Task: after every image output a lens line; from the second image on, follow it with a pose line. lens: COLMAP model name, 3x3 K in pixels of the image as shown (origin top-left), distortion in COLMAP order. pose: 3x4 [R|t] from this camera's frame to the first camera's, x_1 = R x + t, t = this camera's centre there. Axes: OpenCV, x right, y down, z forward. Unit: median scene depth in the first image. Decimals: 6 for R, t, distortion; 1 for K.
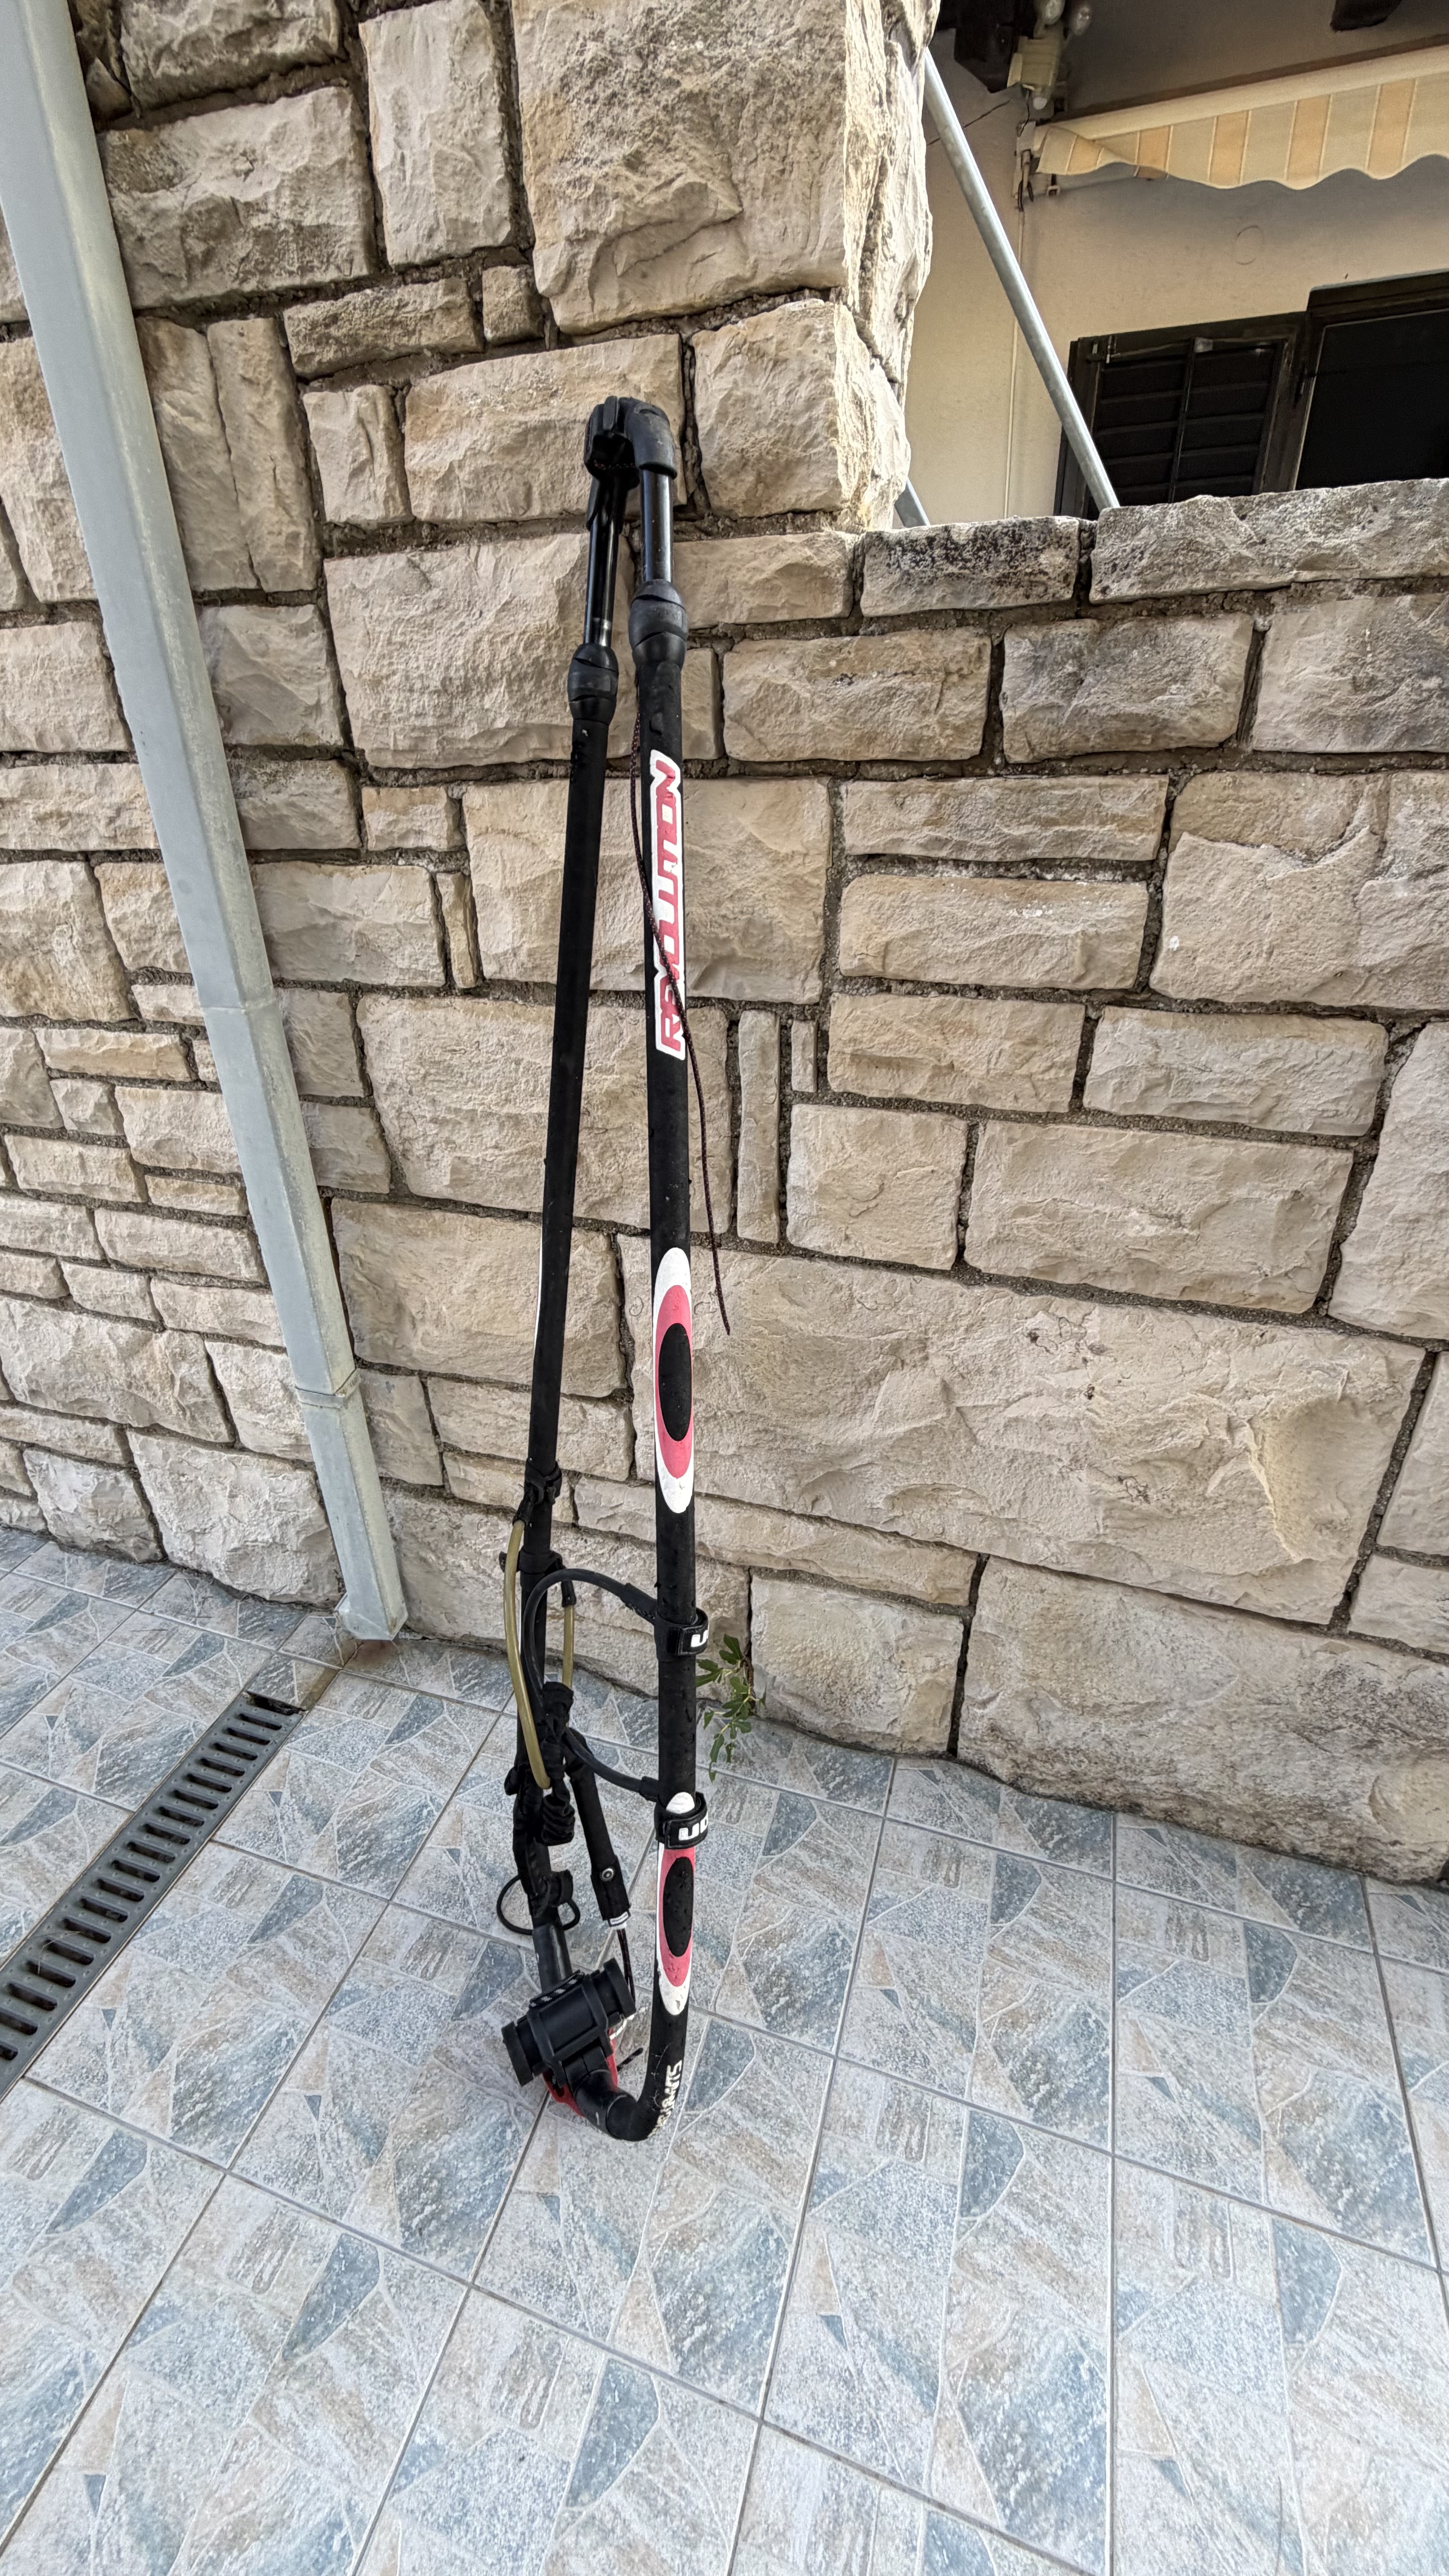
lens RADIAL K [[1018.8, 0, 718.3], [0, 1018.8, 1288.5], [0, 0, 1]] dist [-0.000217, -0.000313]
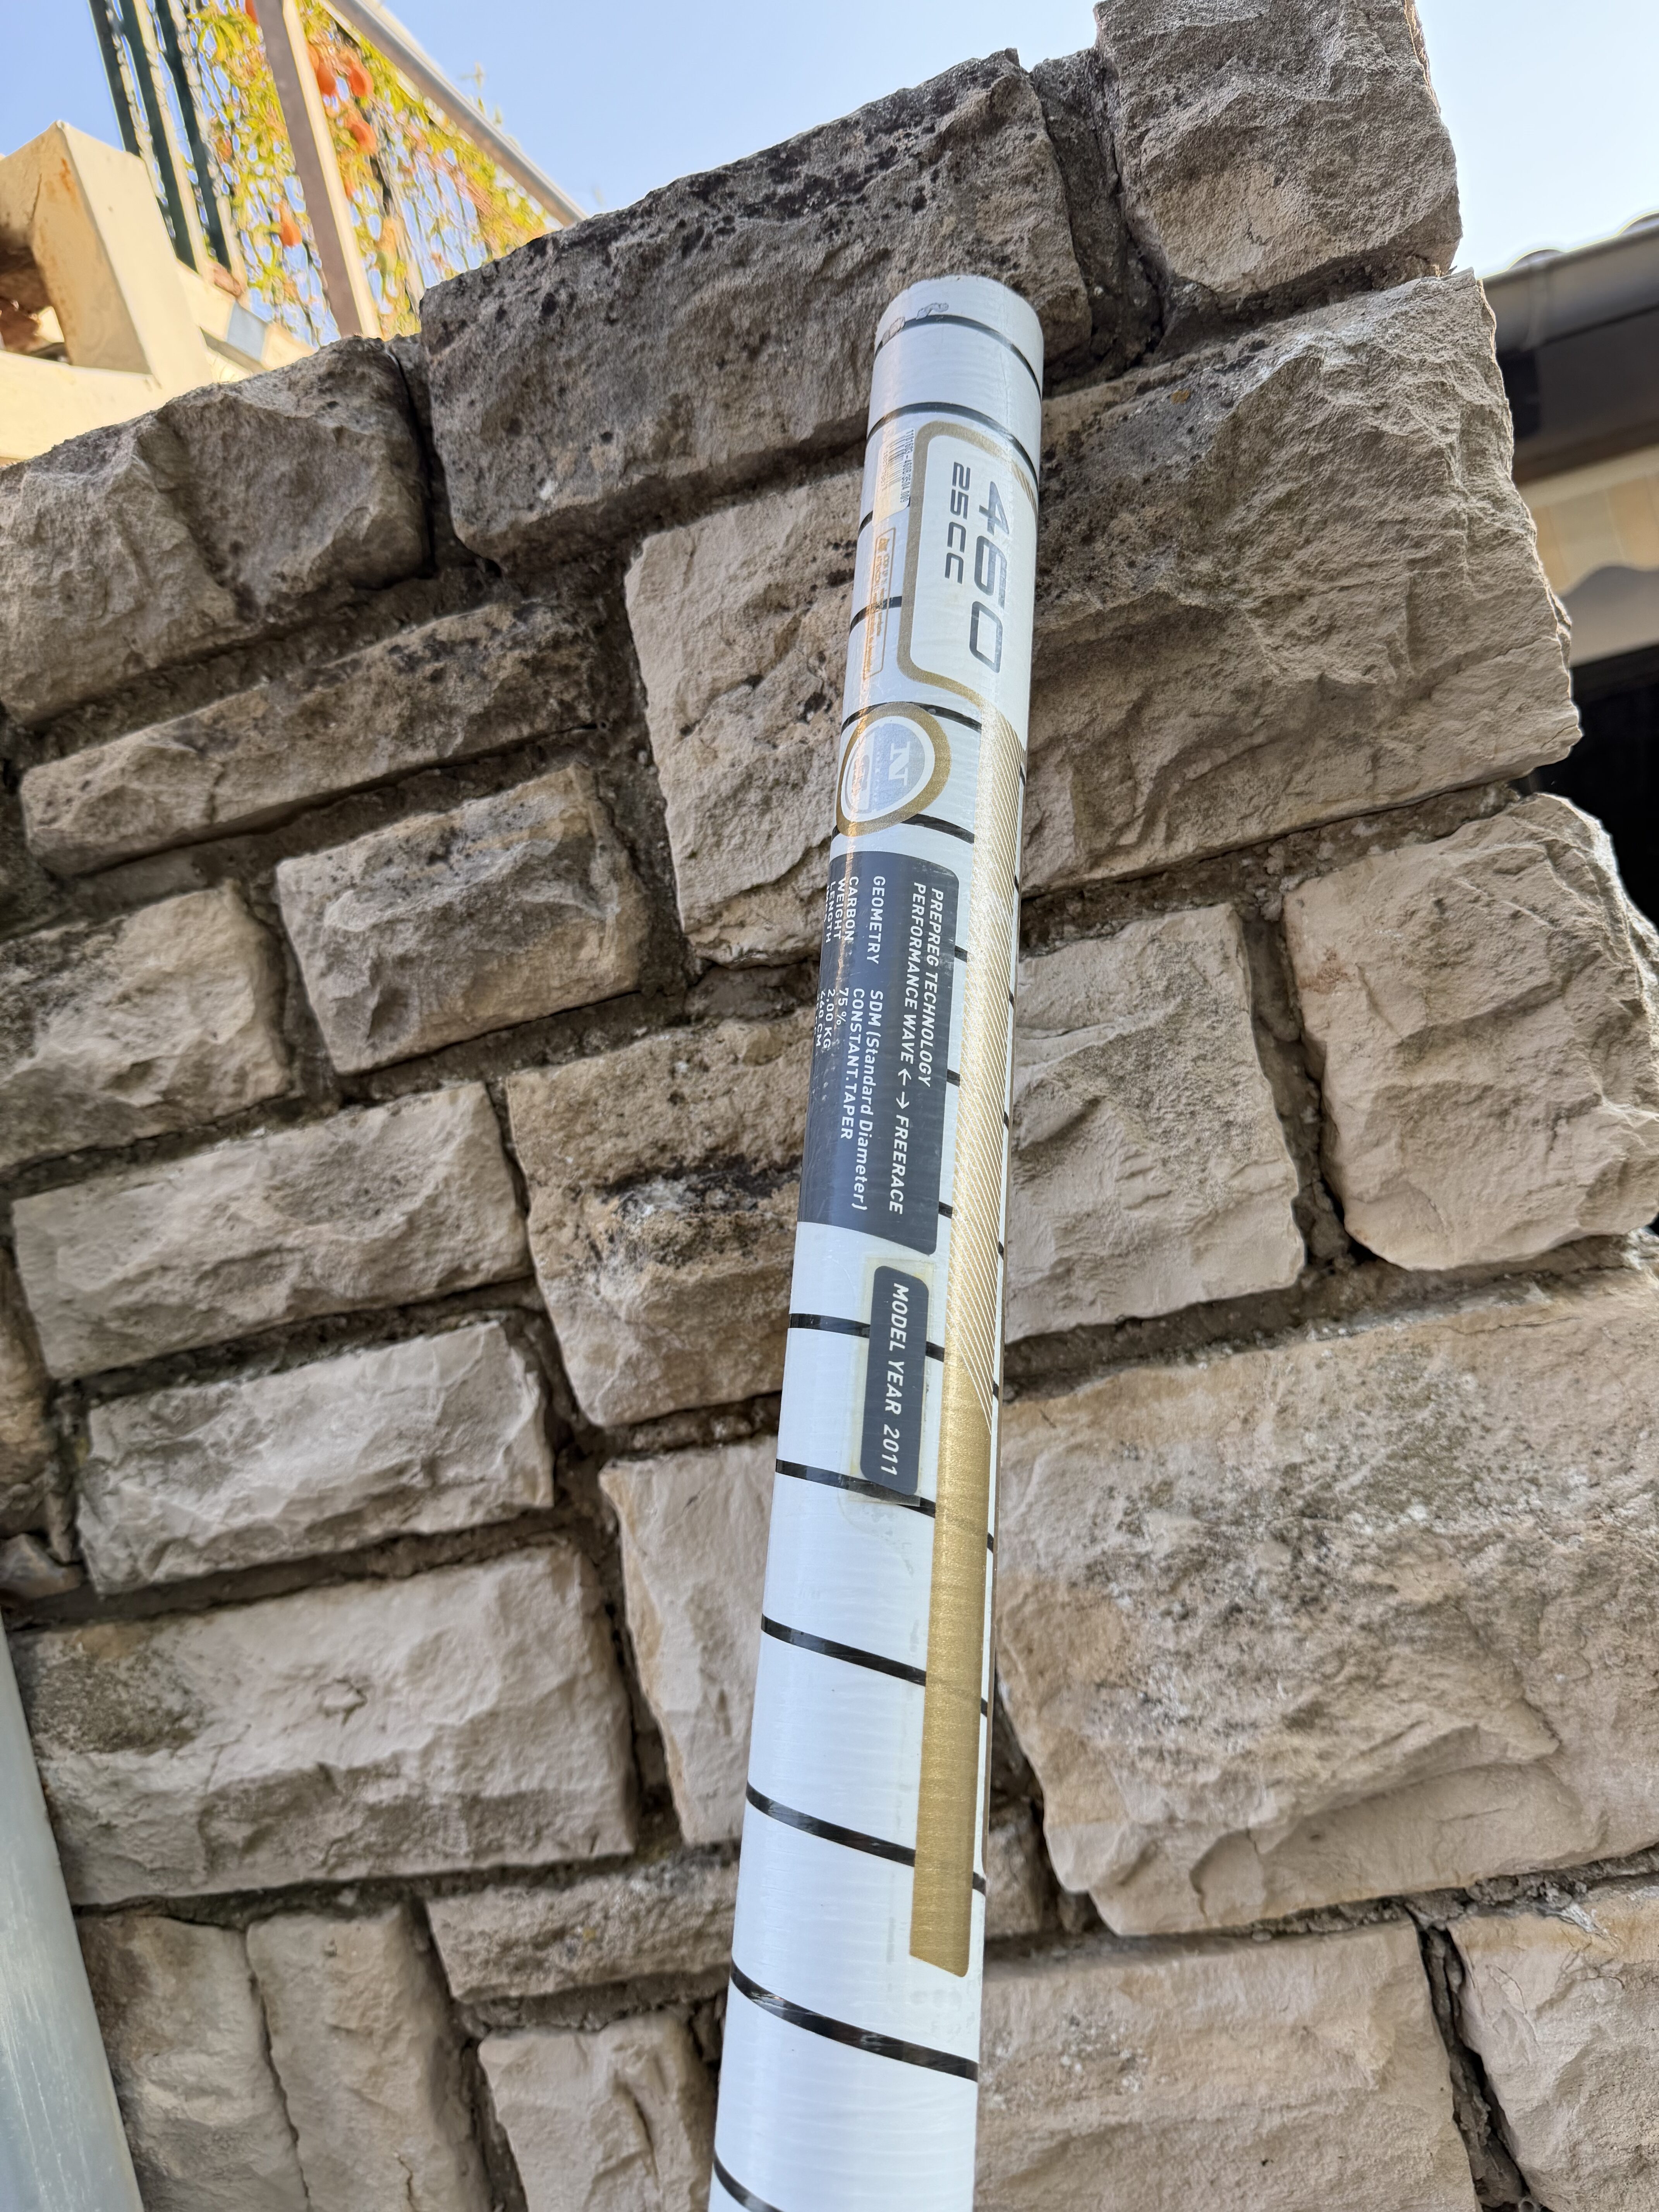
lens RADIAL K [[1570.7, 0, 838.3], [0, 1570.7, 1098.4], [0, 0, 1]] dist [0.015490, -0.048699]
pose [[0.974457, -0.206908, 0.087311, -0.257267], [0.223708, 0.860195, -0.458279, -0.974799], [0.019717, 0.466105, 0.884510, 0.249428]]
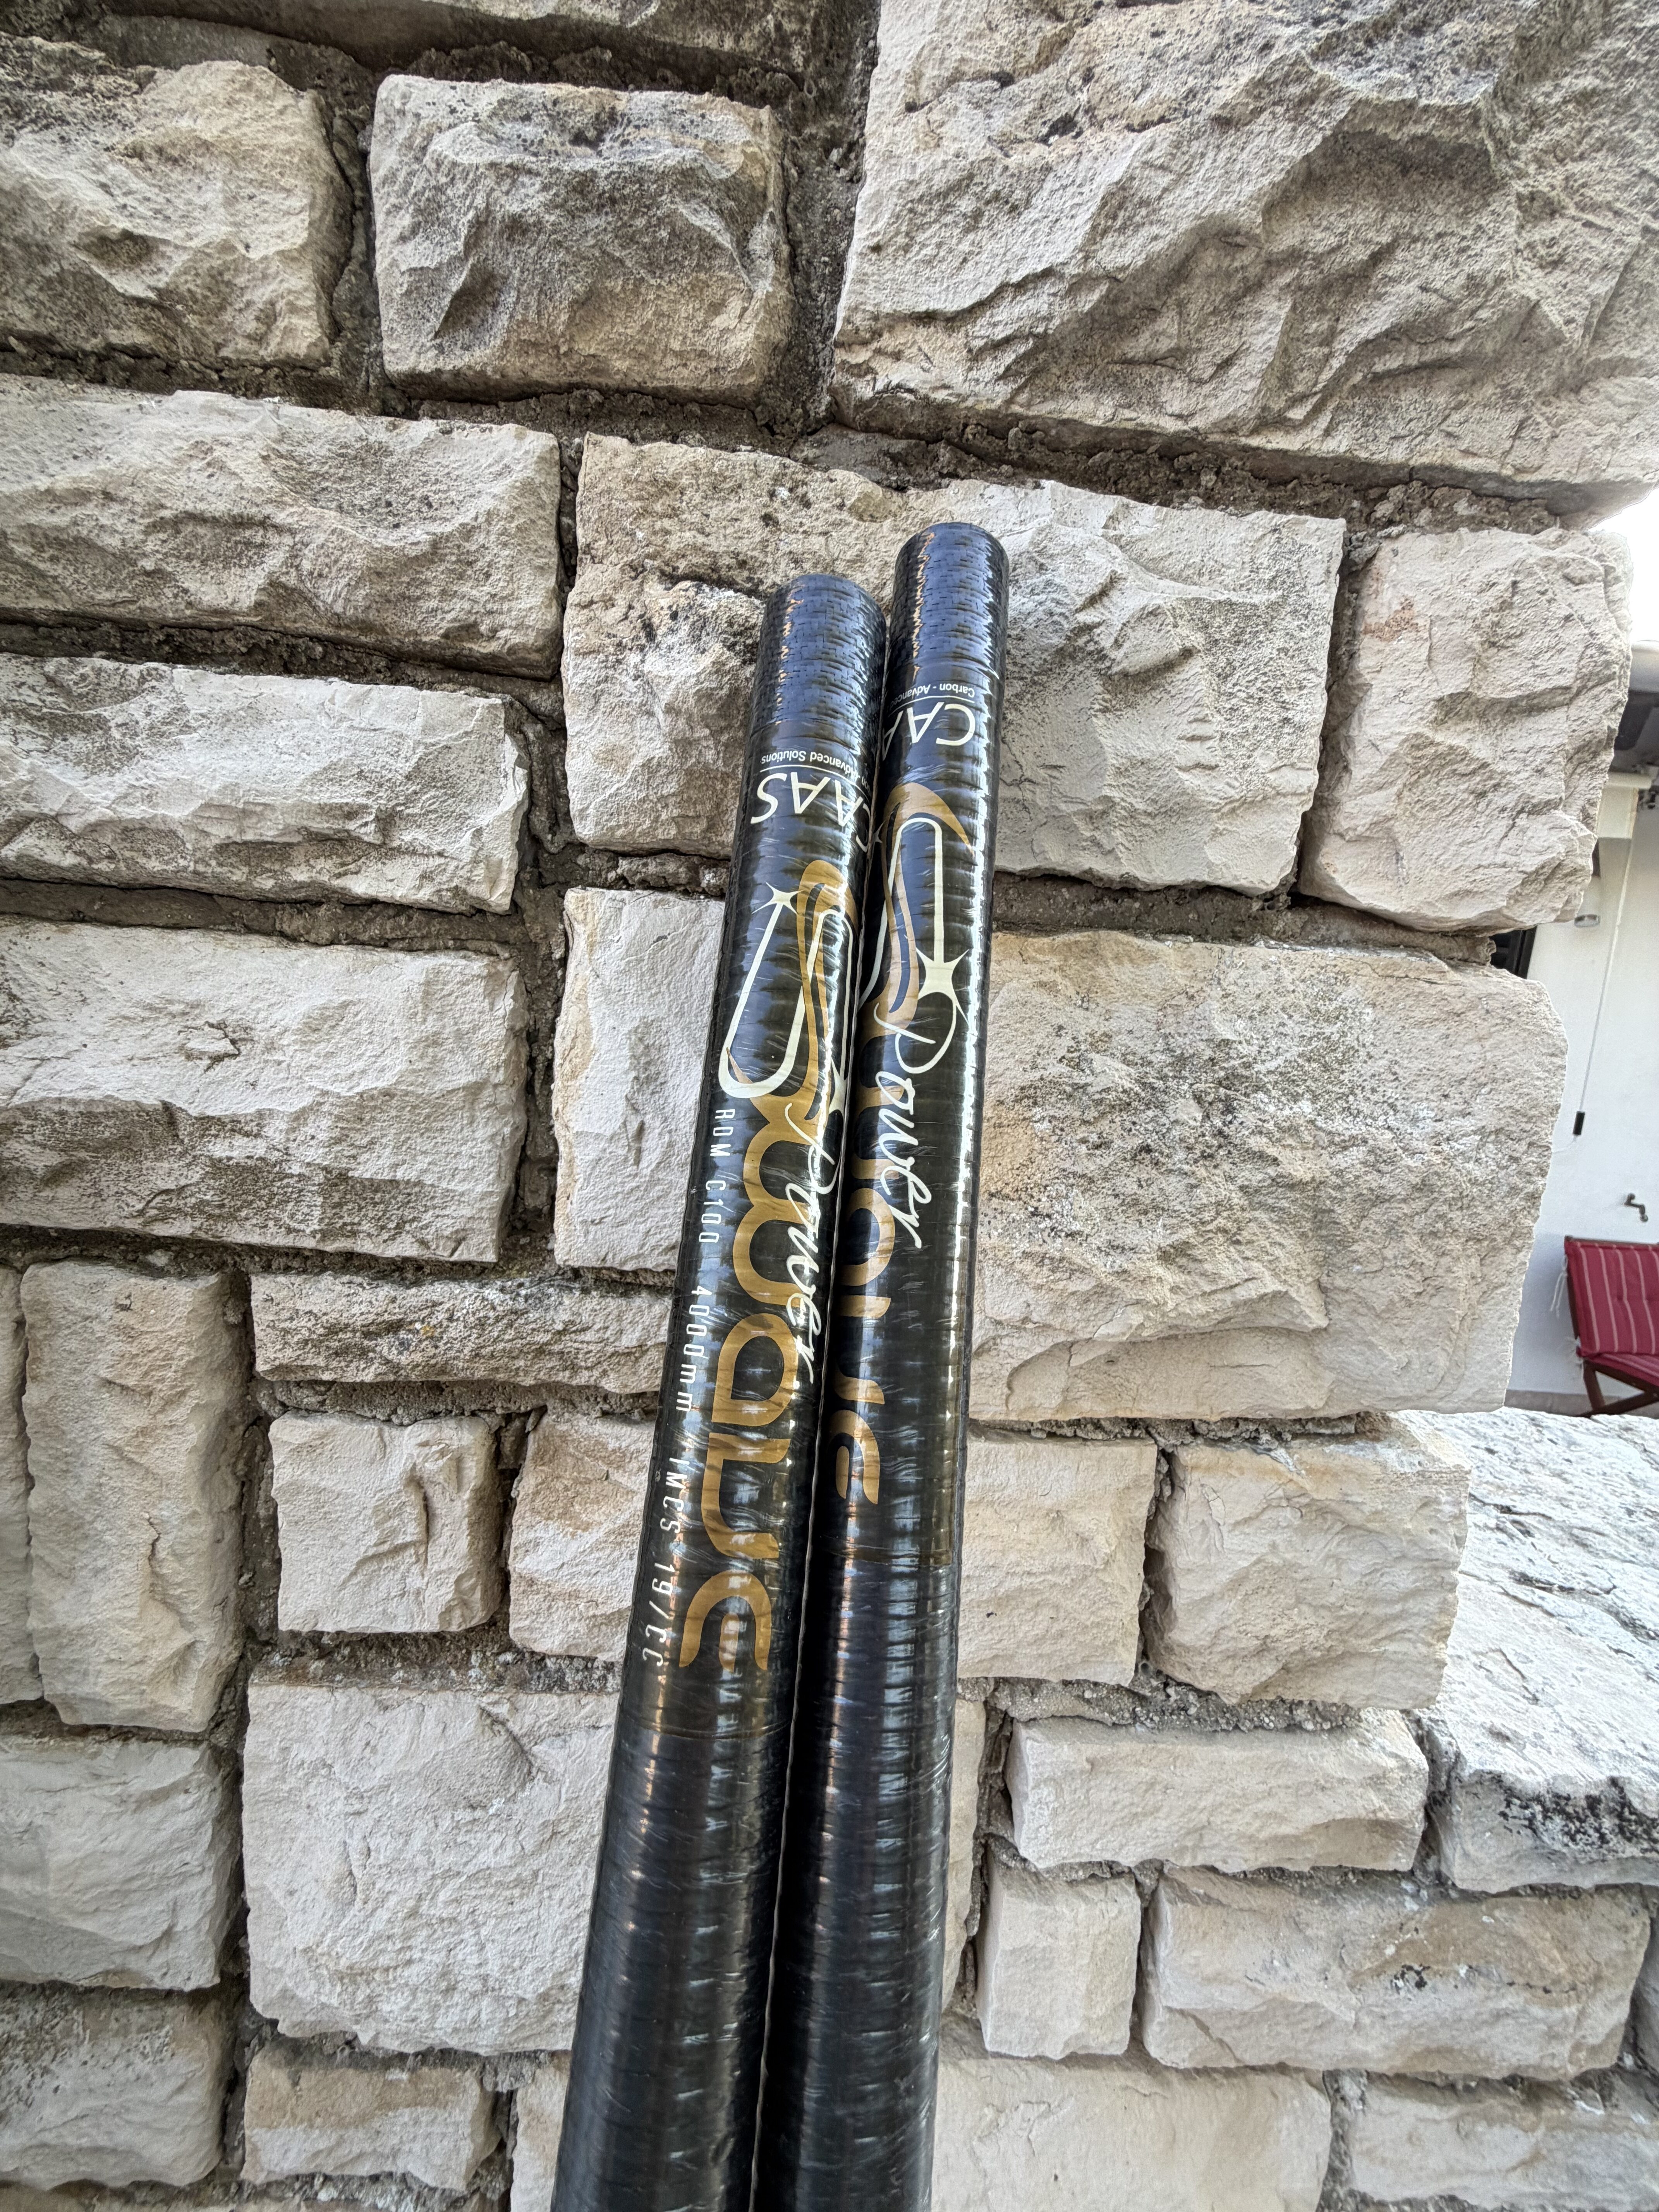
lens RADIAL K [[872.2, 0, 826.5], [0, 872.2, 1107.3], [0, 0, 1]] dist [0.000290, -0.001330]
pose [[0.932018, 0.051651, 0.358712, -0.361202], [0.073933, 0.941879, -0.327716, -0.952896], [-0.354791, 0.331958, 0.874030, 0.604532]]
